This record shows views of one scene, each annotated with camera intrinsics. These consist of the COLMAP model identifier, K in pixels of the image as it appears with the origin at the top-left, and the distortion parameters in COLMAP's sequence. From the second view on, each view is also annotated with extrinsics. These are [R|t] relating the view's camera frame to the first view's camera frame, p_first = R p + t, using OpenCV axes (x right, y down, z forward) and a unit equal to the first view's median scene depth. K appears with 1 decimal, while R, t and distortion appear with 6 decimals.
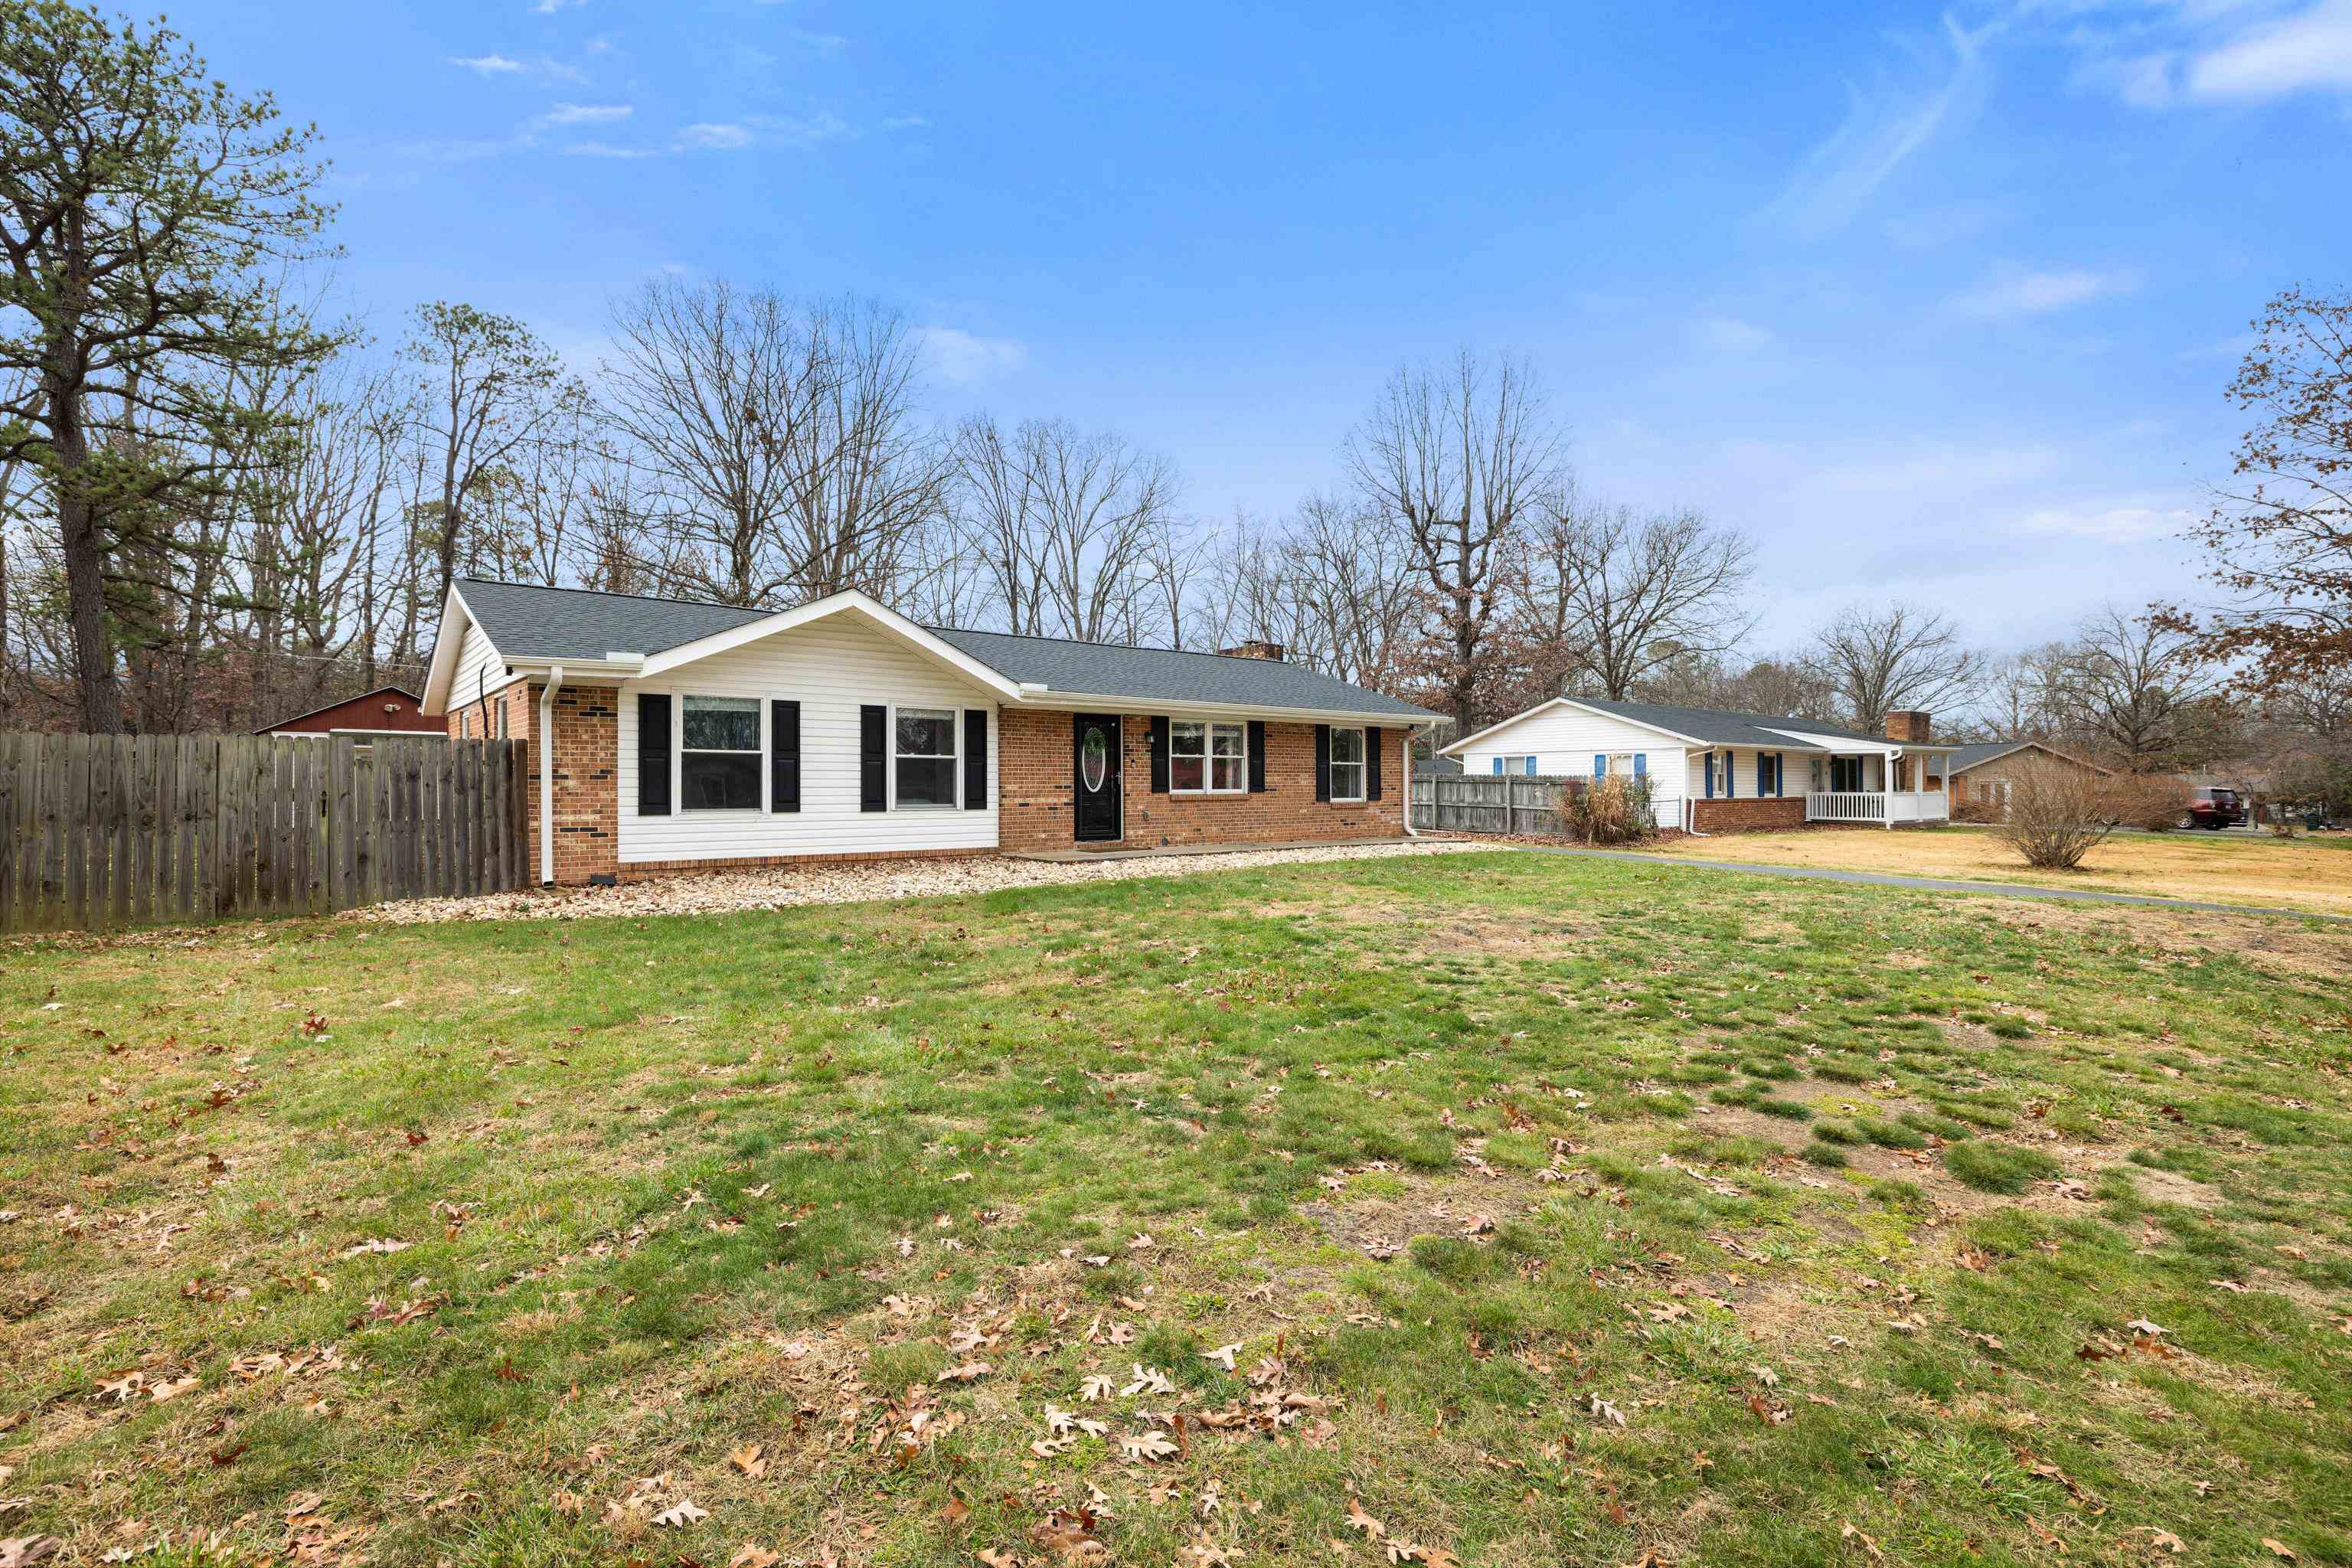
lens RADIAL K [[1081.3, 0, 1179.7], [0, 1081.3, 786.6], [0, 0, 1]] dist [-0.013298, 0.003240]
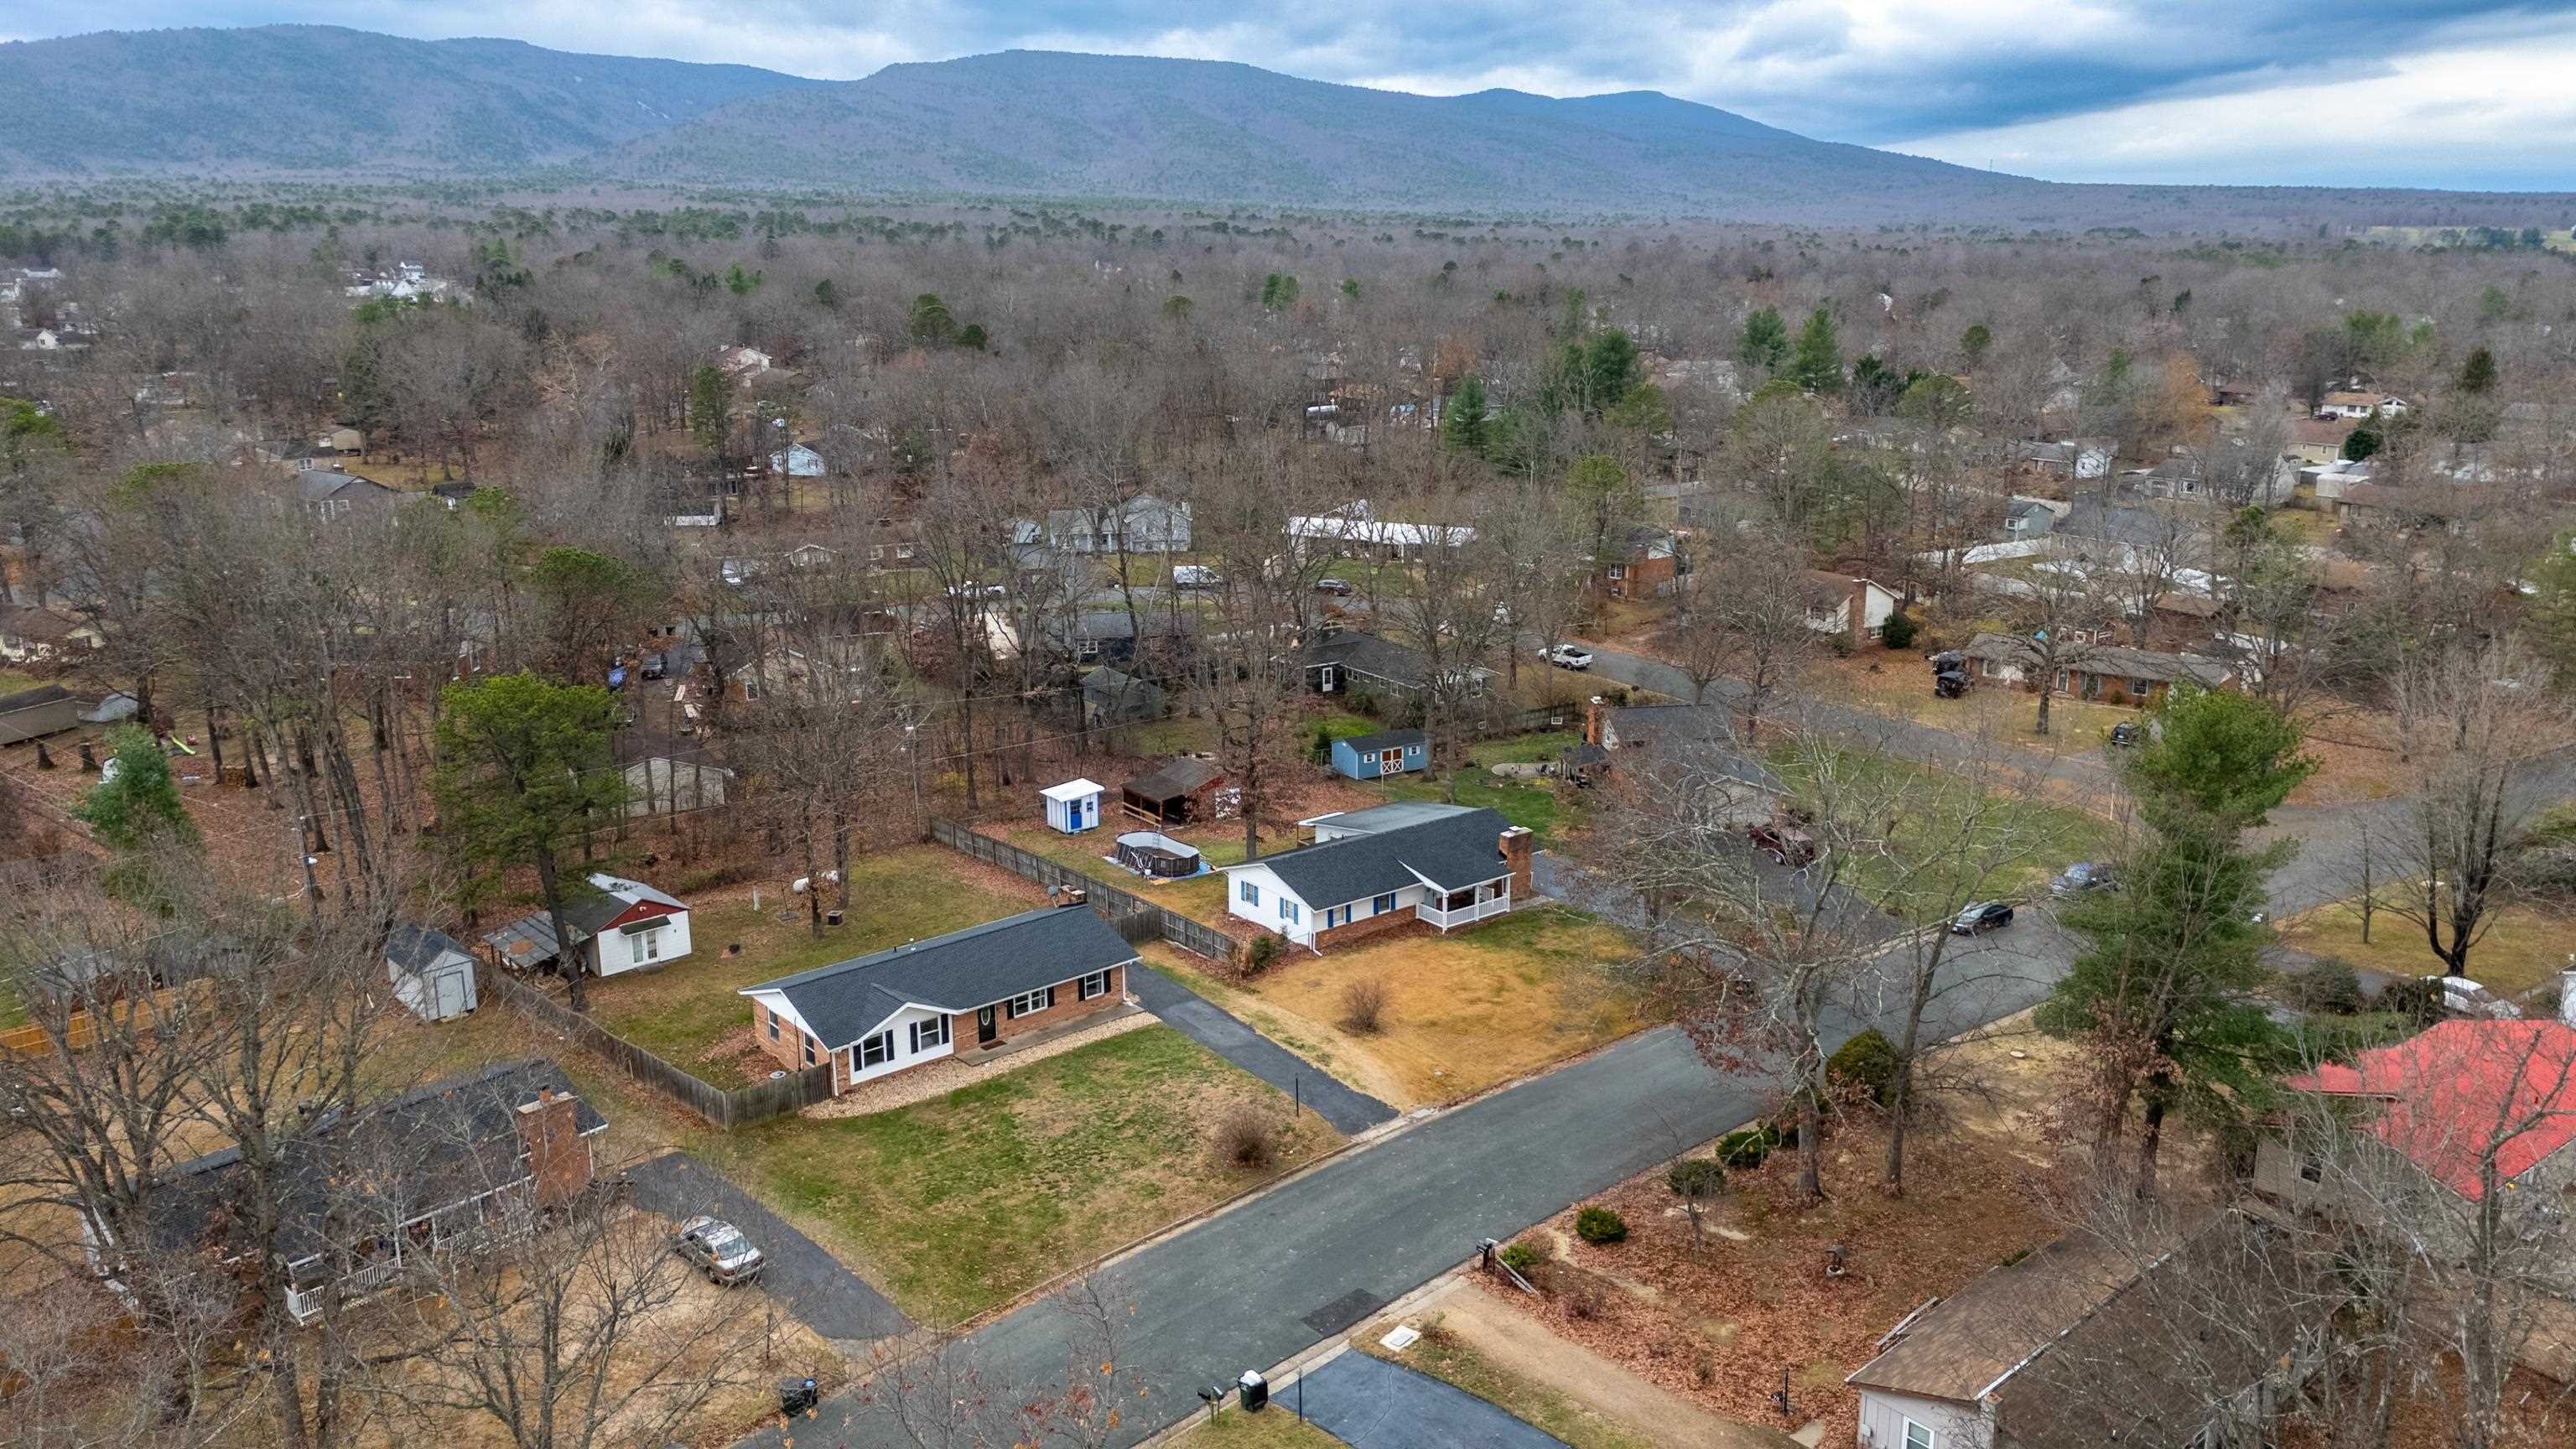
lens RADIAL K [[1899.8, 0, 1305.2], [0, 1899.8, 718.7], [0, 0, 1]] dist [0.081709, -0.080105]
pose [[0.999952, -0.005958, 0.007832, 0.850060], [0.003881, 0.970152, 0.242468, -2.324605], [-0.009043, -0.242426, 0.970128, -4.326715]]
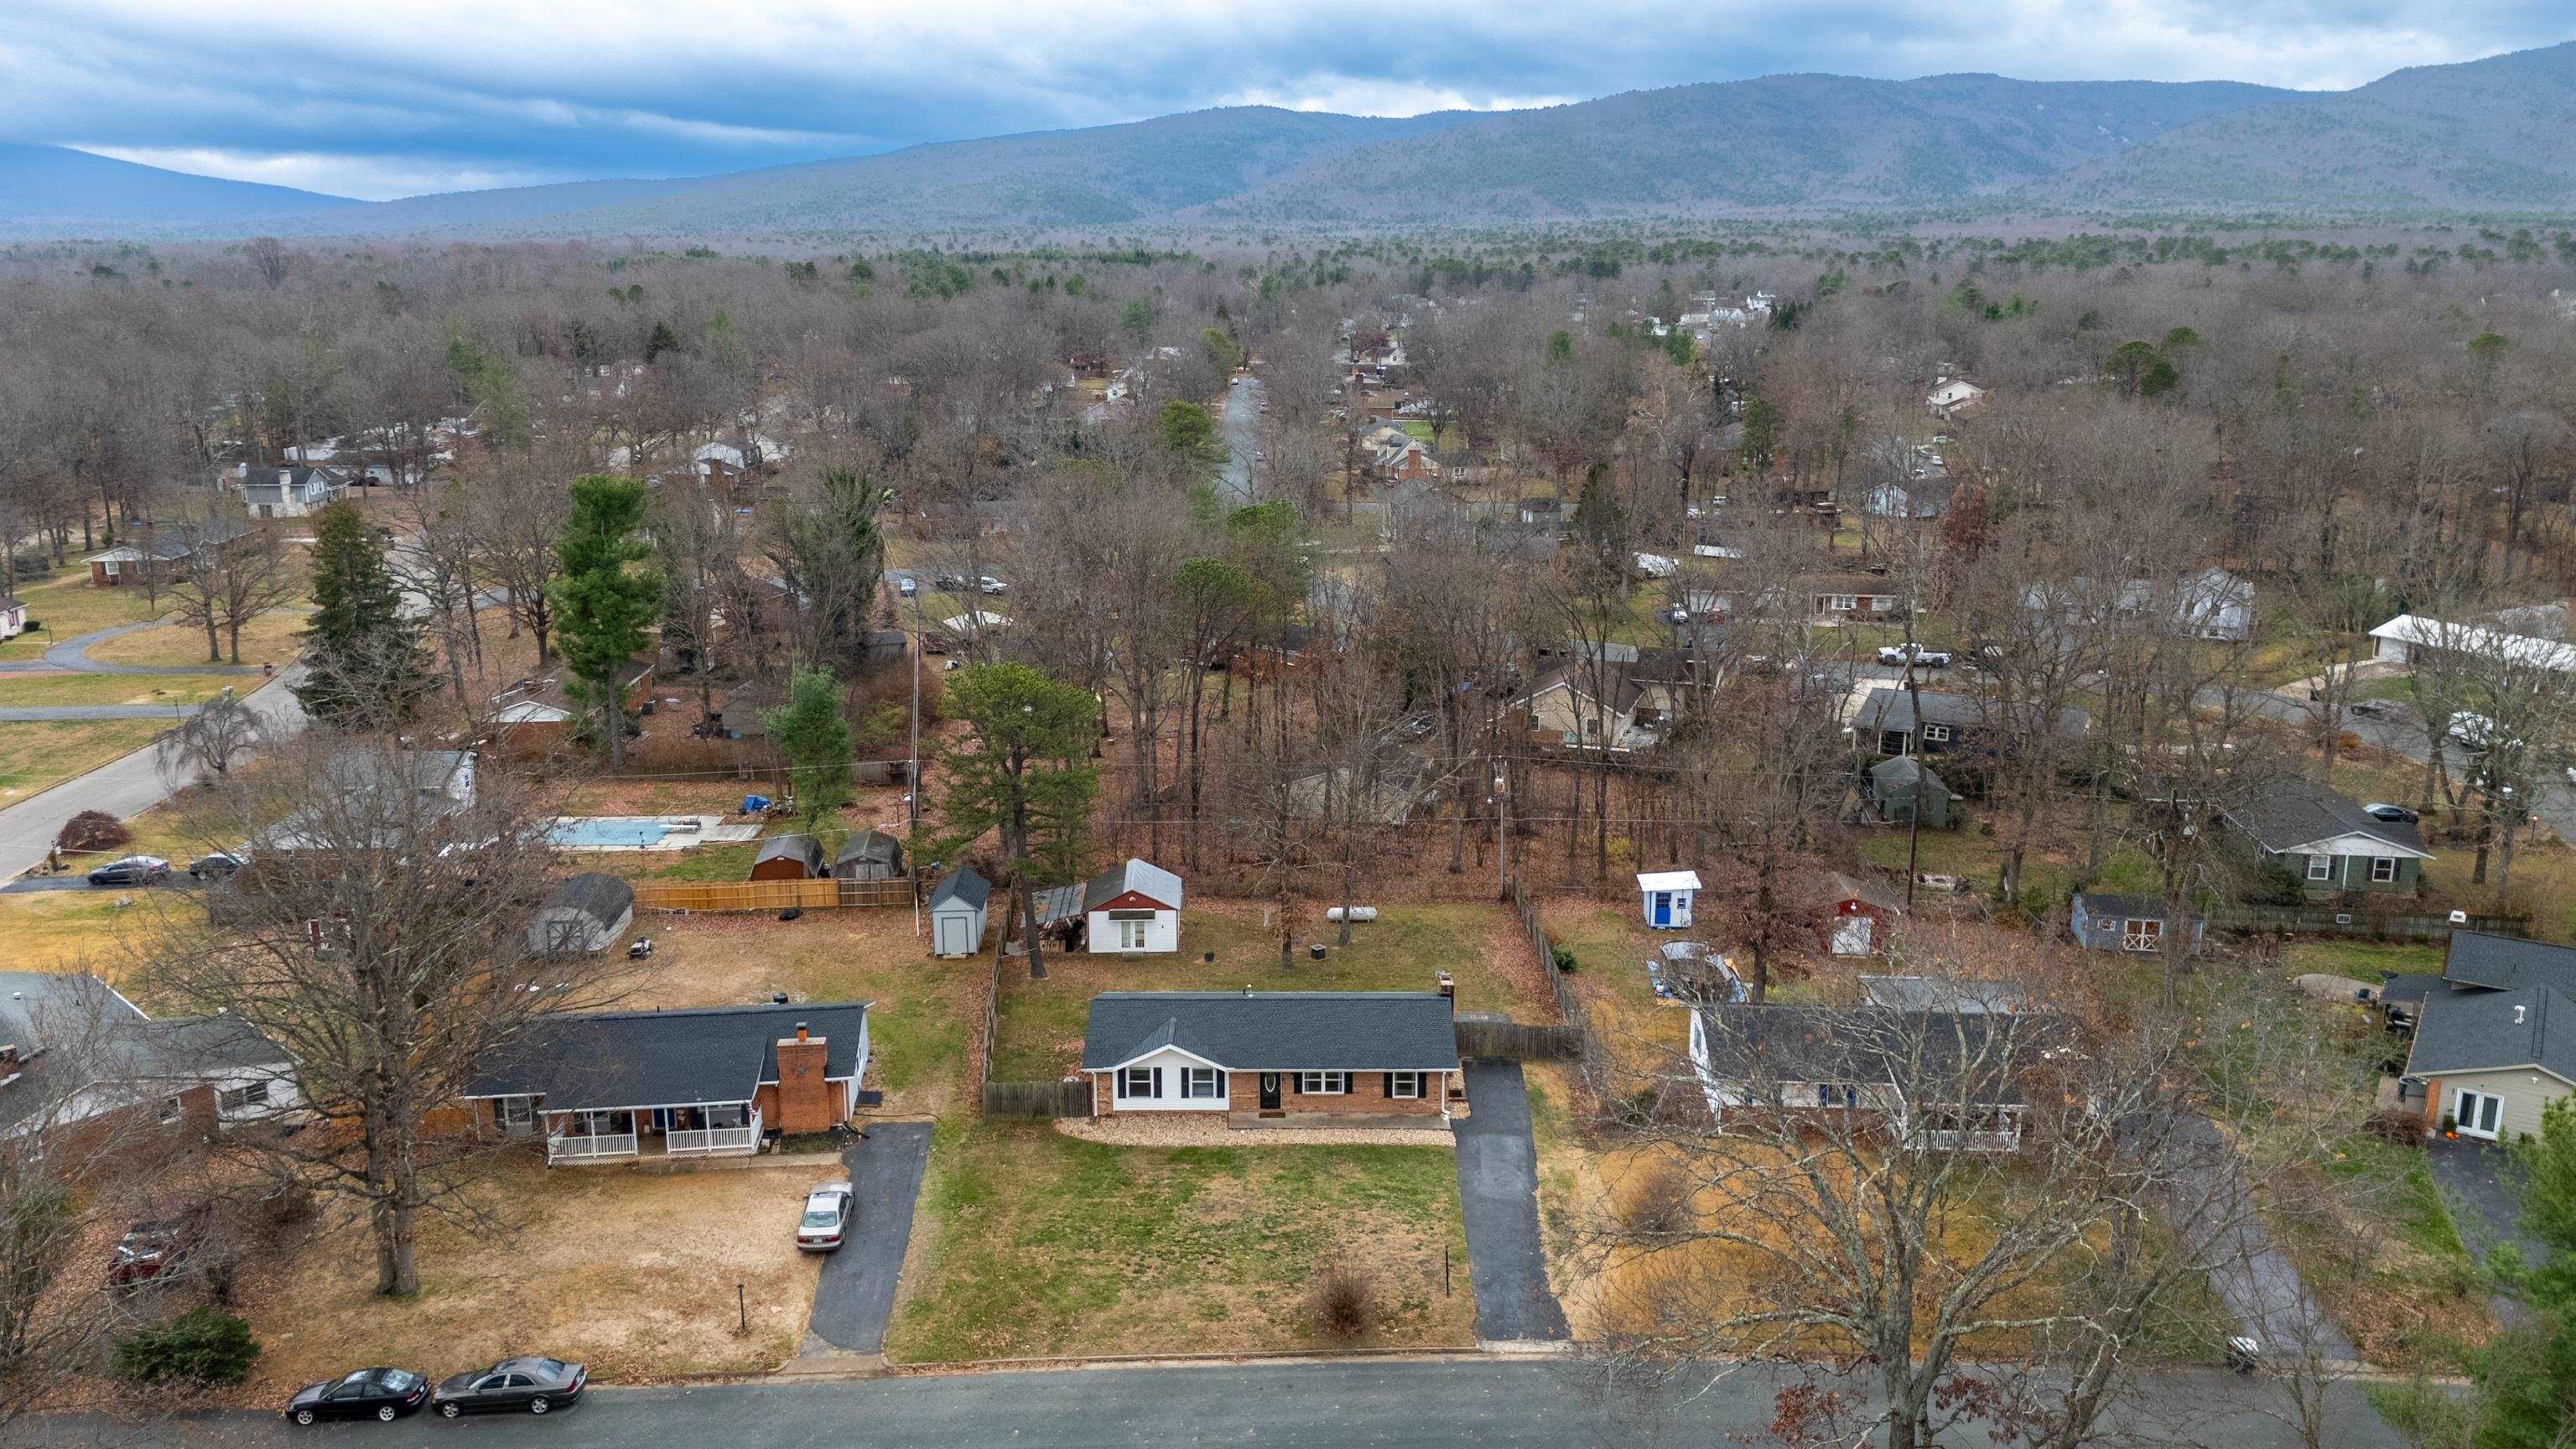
lens RADIAL K [[1899.8, 0, 1291.3], [0, 1899.8, 727.0], [0, 0, 1]] dist [0.081709, -0.080105]
pose [[0.764300, 0.151780, -0.626745, 3.292937], [-0.002519, 0.972602, 0.232465, -2.331945], [0.644856, -0.176094, 0.743741, -2.782980]]
